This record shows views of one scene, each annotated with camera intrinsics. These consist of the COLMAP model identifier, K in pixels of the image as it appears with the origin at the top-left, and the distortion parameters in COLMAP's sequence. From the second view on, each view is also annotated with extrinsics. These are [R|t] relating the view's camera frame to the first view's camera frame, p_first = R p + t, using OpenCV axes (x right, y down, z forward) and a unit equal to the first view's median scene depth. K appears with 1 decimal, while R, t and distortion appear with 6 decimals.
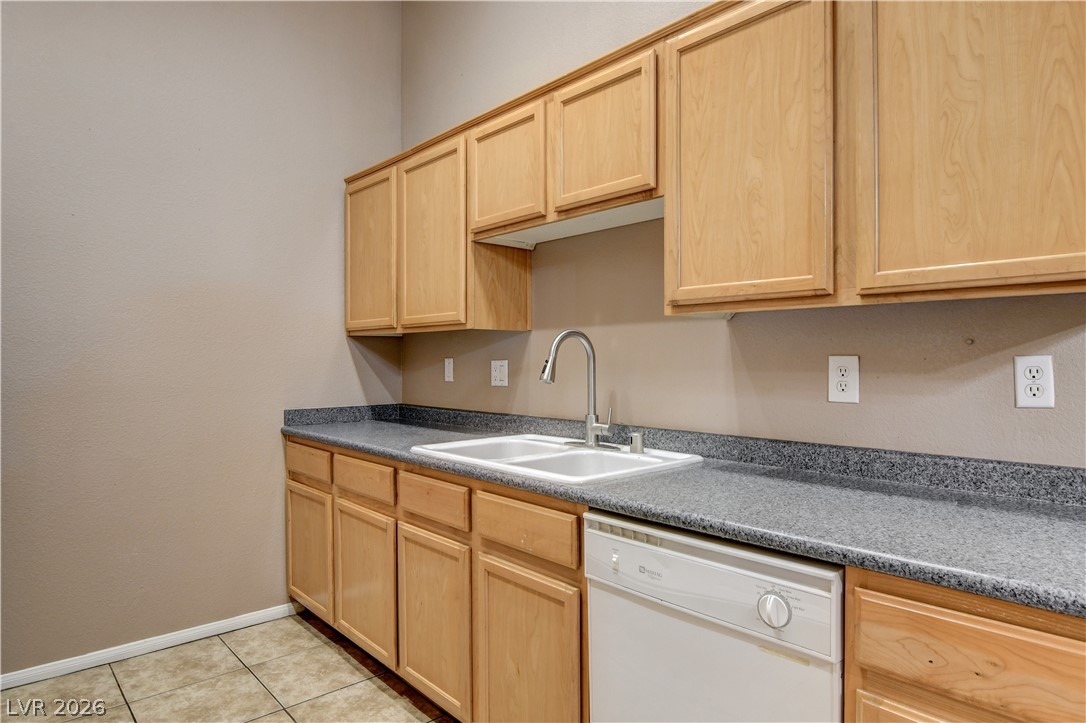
lens RADIAL K [[640.2, 0, 544.4], [0, 640.2, 364.0], [0, 0, 1]] dist [-0.023988, 0.000866]
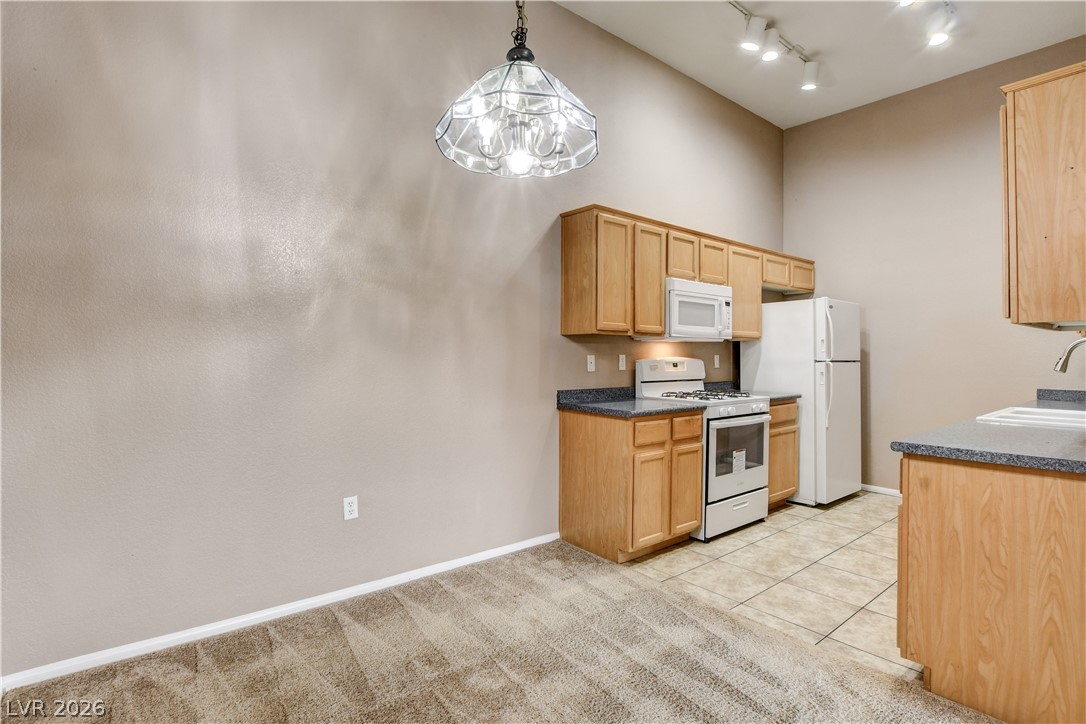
lens RADIAL K [[529.0, 0, 547.9], [0, 529.0, 354.4], [0, 0, 1]] dist [-0.023696, 0.000425]
pose [[-0.046062, 0.004200, -0.998930, 1.159992], [-0.012269, 0.999913, 0.004770, -0.004732], [0.998863, 0.012476, -0.046006, -0.179102]]
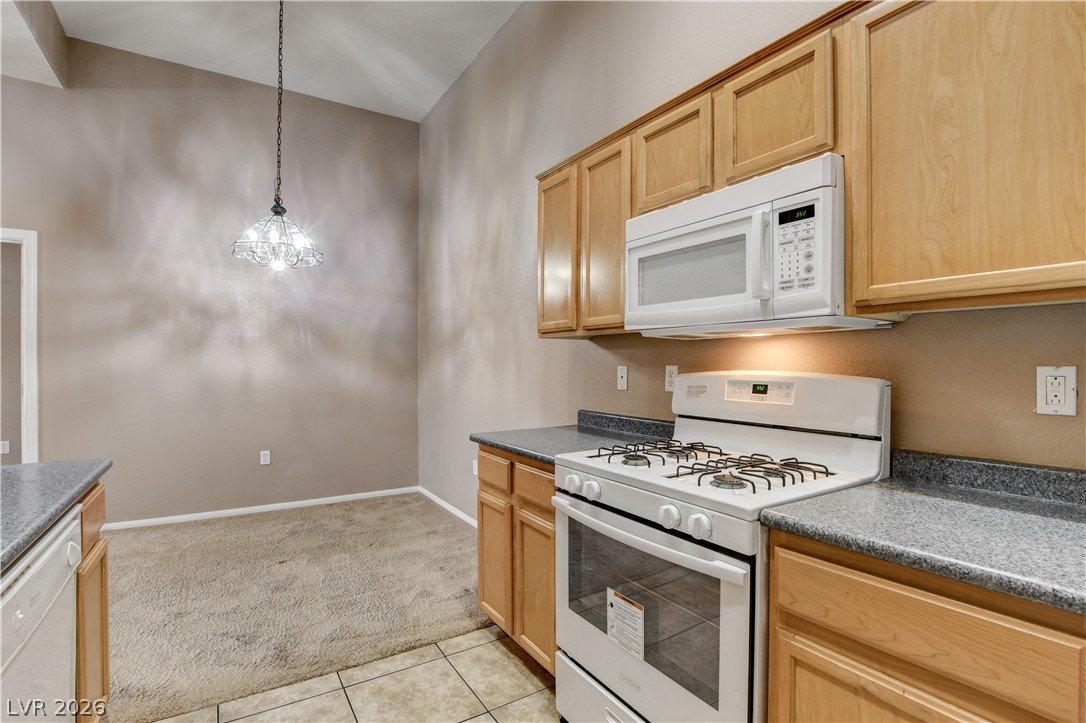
lens RADIAL K [[516.5, 0, 541.1], [0, 516.5, 367.5], [0, 0, 1]] dist [-0.026951, 0.000596]
pose [[-0.986364, -0.001201, 0.164572, -0.380339], [0.001076, 0.999905, 0.013747, -0.007464], [-0.164573, 0.013737, -0.986269, 0.913689]]
